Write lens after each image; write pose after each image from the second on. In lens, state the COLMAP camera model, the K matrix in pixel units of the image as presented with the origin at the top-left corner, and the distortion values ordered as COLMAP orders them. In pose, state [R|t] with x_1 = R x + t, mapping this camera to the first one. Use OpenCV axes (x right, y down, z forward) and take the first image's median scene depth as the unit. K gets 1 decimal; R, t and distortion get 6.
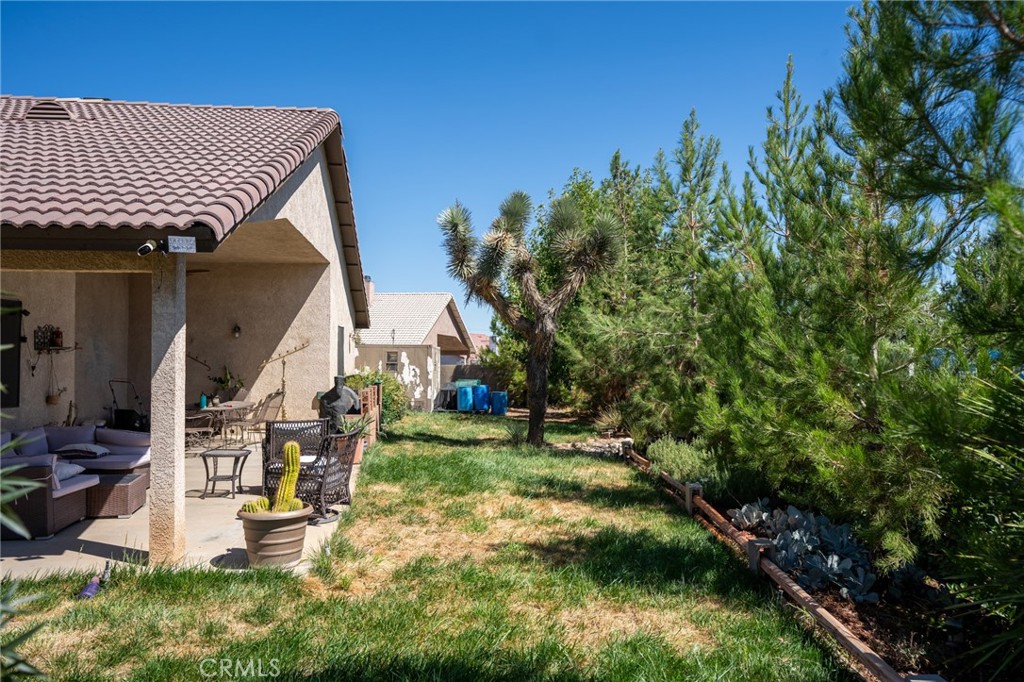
lens RADIAL K [[763.7, 0, 512.0], [0, 763.7, 341.0], [0, 0, 1]] dist [0.011002, 0.007114]
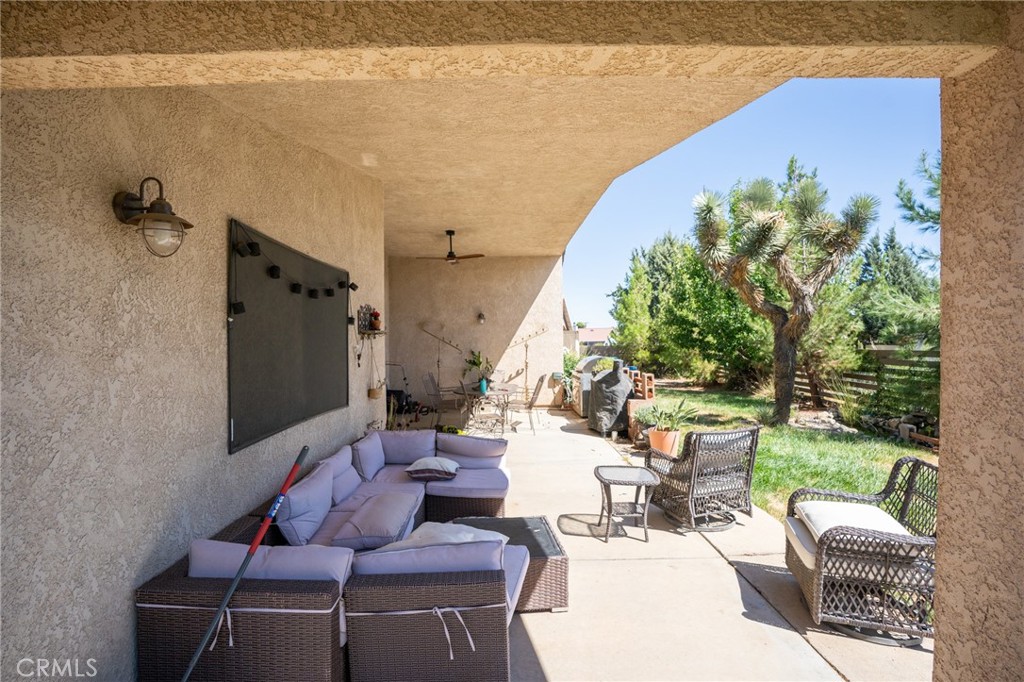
lens RADIAL K [[485.6, 0, 512.3], [0, 485.6, 337.0], [0, 0, 1]] dist [-0.053765, 0.023771]
pose [[0.994755, -0.008597, -0.101920, -0.247193], [0.010075, 0.999851, 0.014001, 0.005452], [0.101784, -0.014955, 0.994694, 0.308007]]
